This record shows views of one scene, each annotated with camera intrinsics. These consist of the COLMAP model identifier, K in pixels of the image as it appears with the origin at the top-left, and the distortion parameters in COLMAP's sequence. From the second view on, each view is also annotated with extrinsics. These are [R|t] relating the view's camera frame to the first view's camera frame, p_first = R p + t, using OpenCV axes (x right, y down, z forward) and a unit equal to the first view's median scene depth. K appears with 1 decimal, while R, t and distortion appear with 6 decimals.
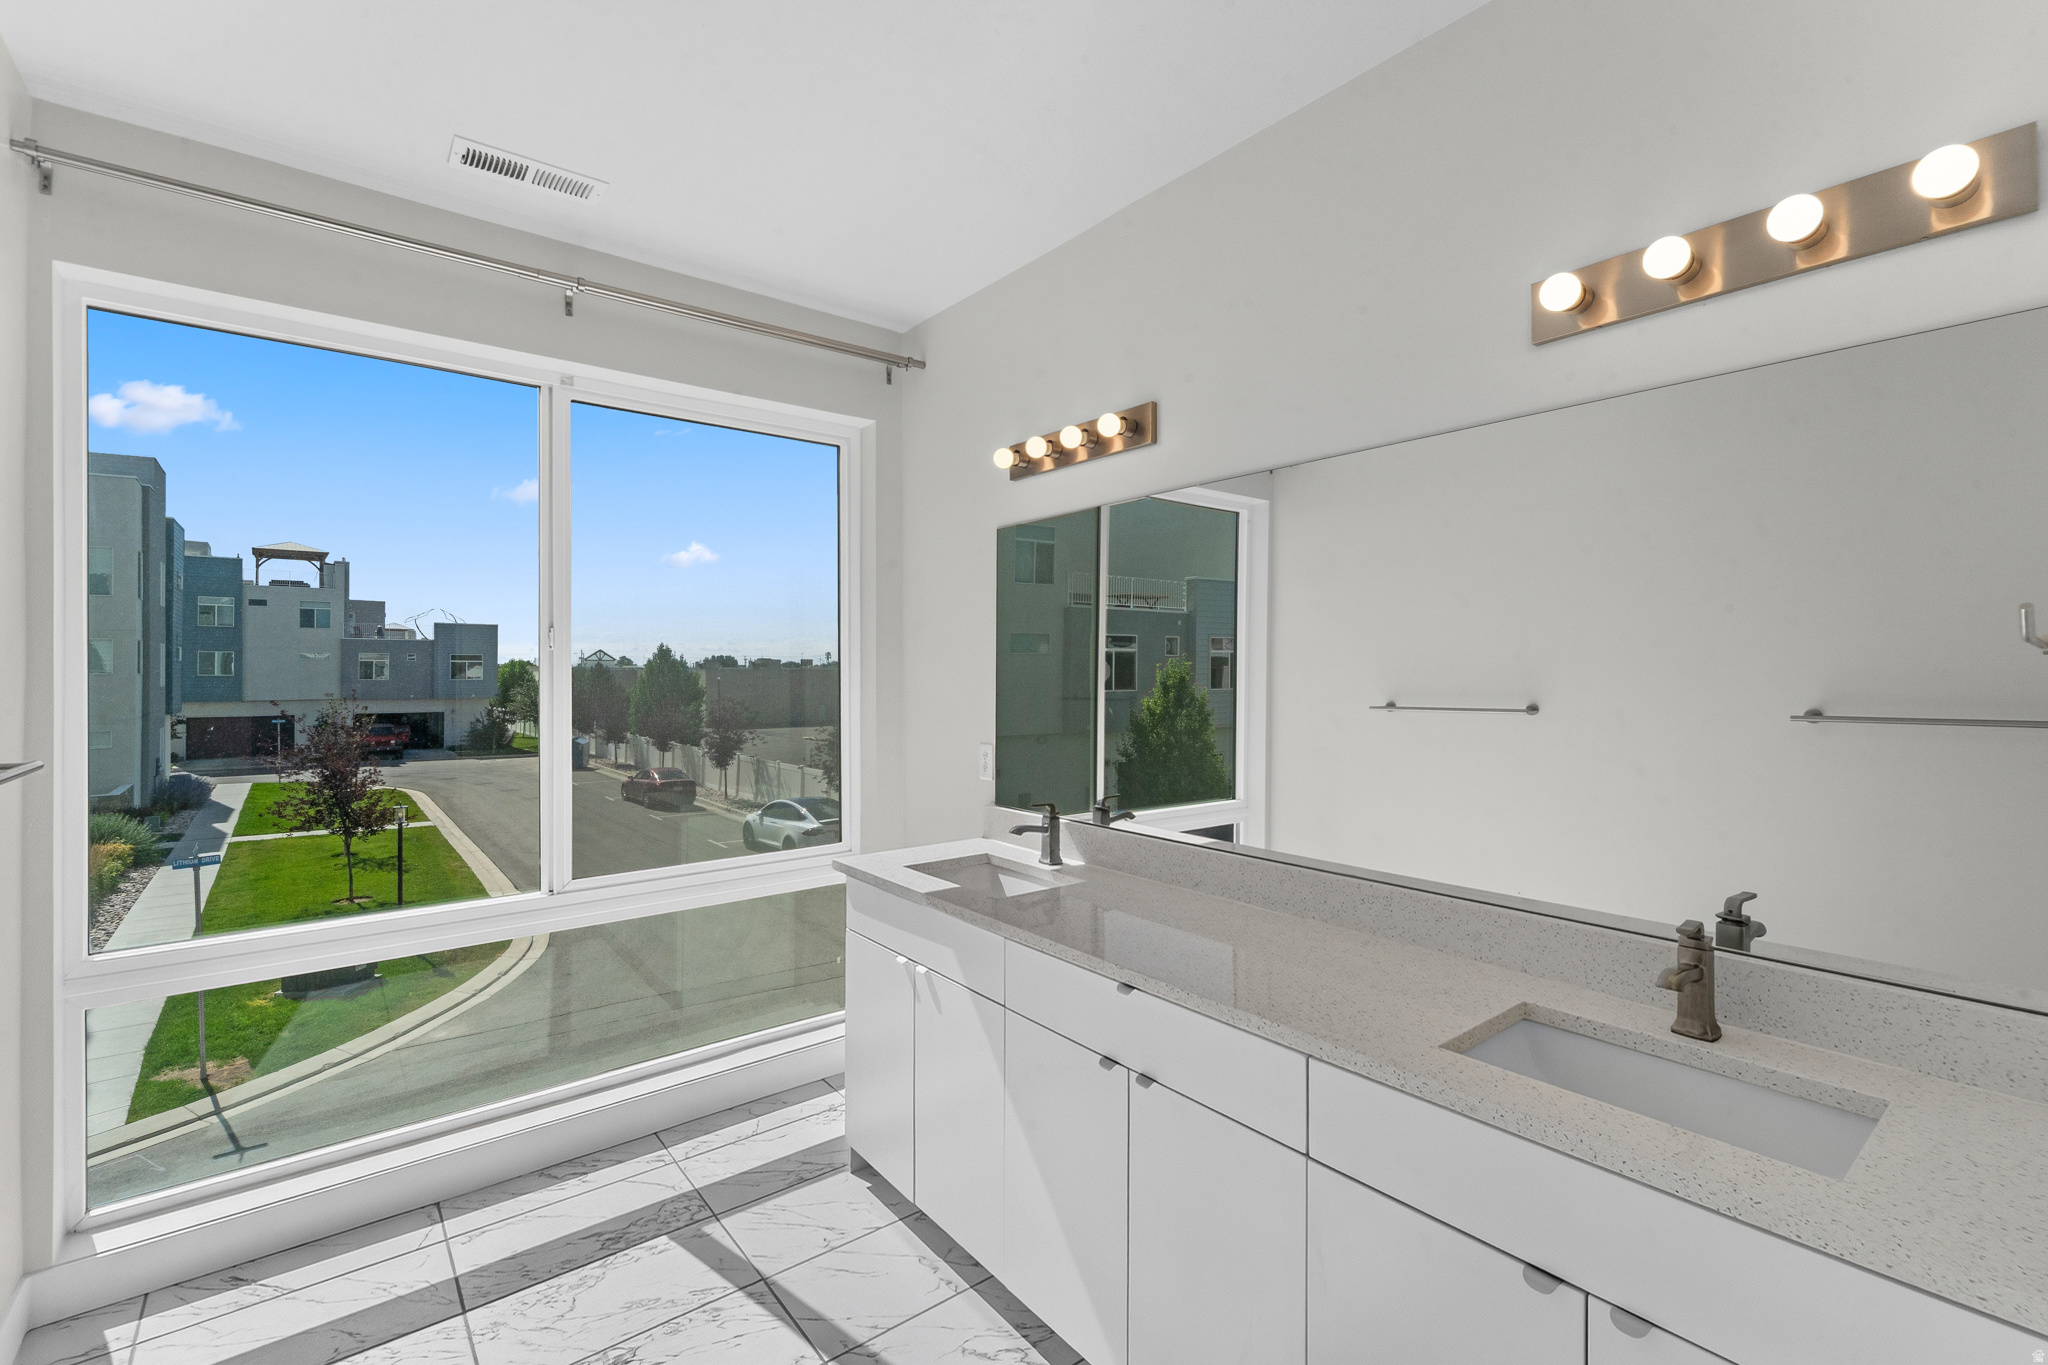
lens RADIAL K [[888.1, 0, 1021.5], [0, 888.1, 668.4], [0, 0, 1]] dist [0.000017, 0.000090]
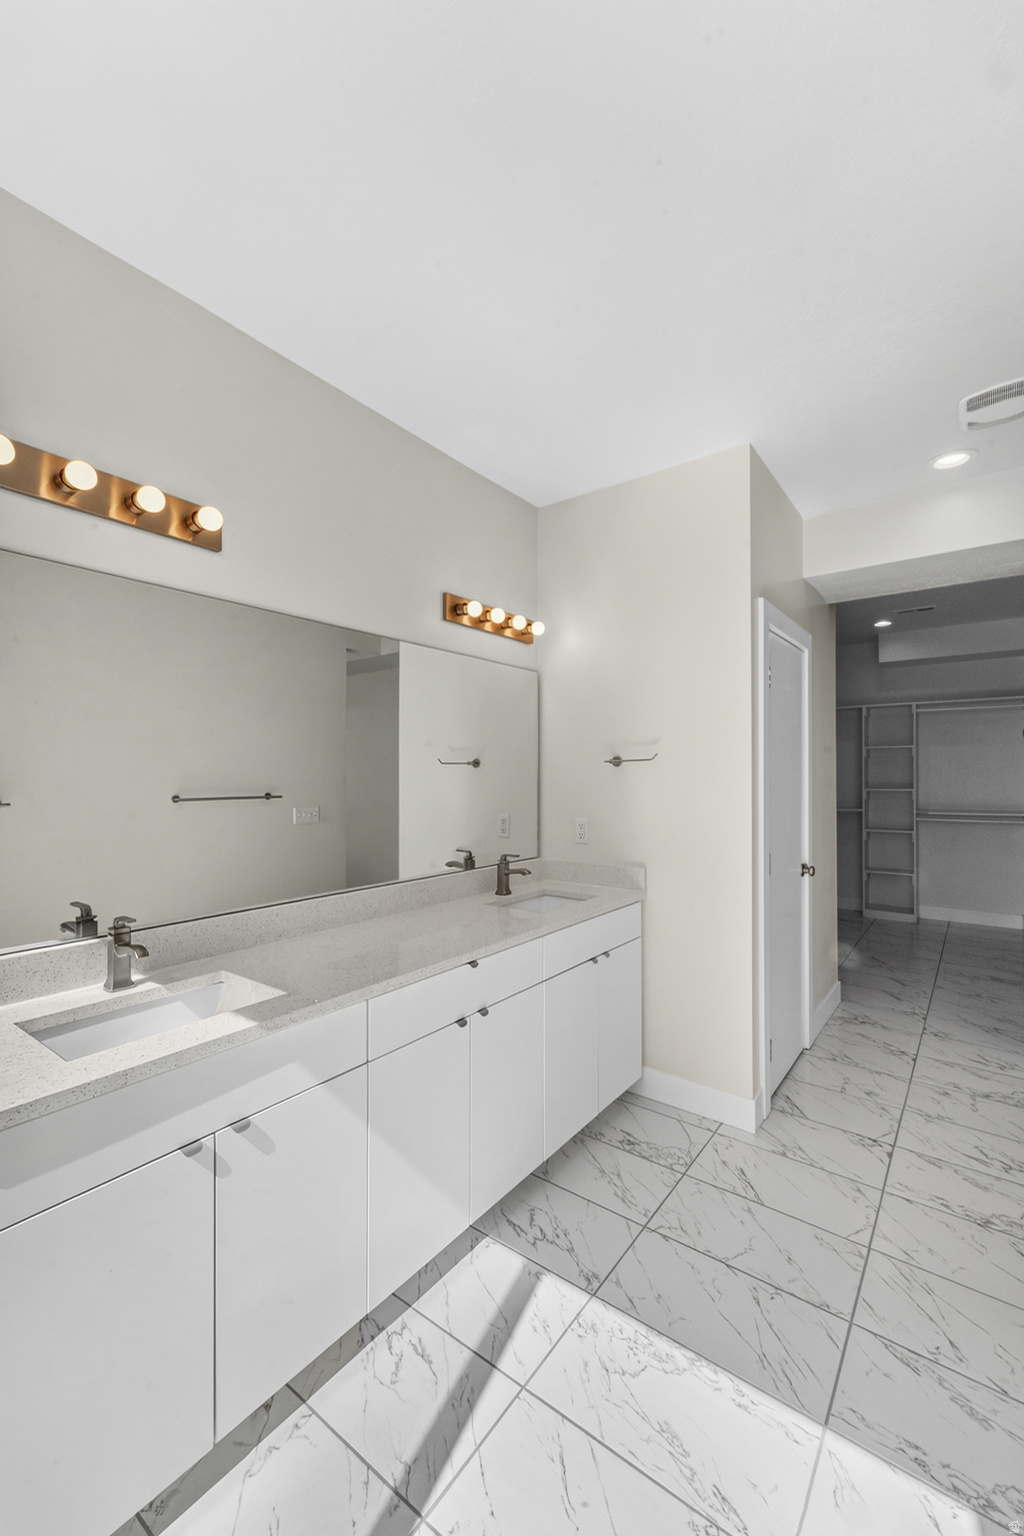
lens RADIAL K [[623.4, 0, 512.0], [0, 623.4, 768.0], [0, 0, 1]] dist [-0.000010, -0.000320]
pose [[-0.251446, 0.002511, 0.967868, -0.752817], [-0.021243, 0.999741, -0.008112, 0.018391], [-0.967638, -0.022600, -0.251327, 0.958454]]
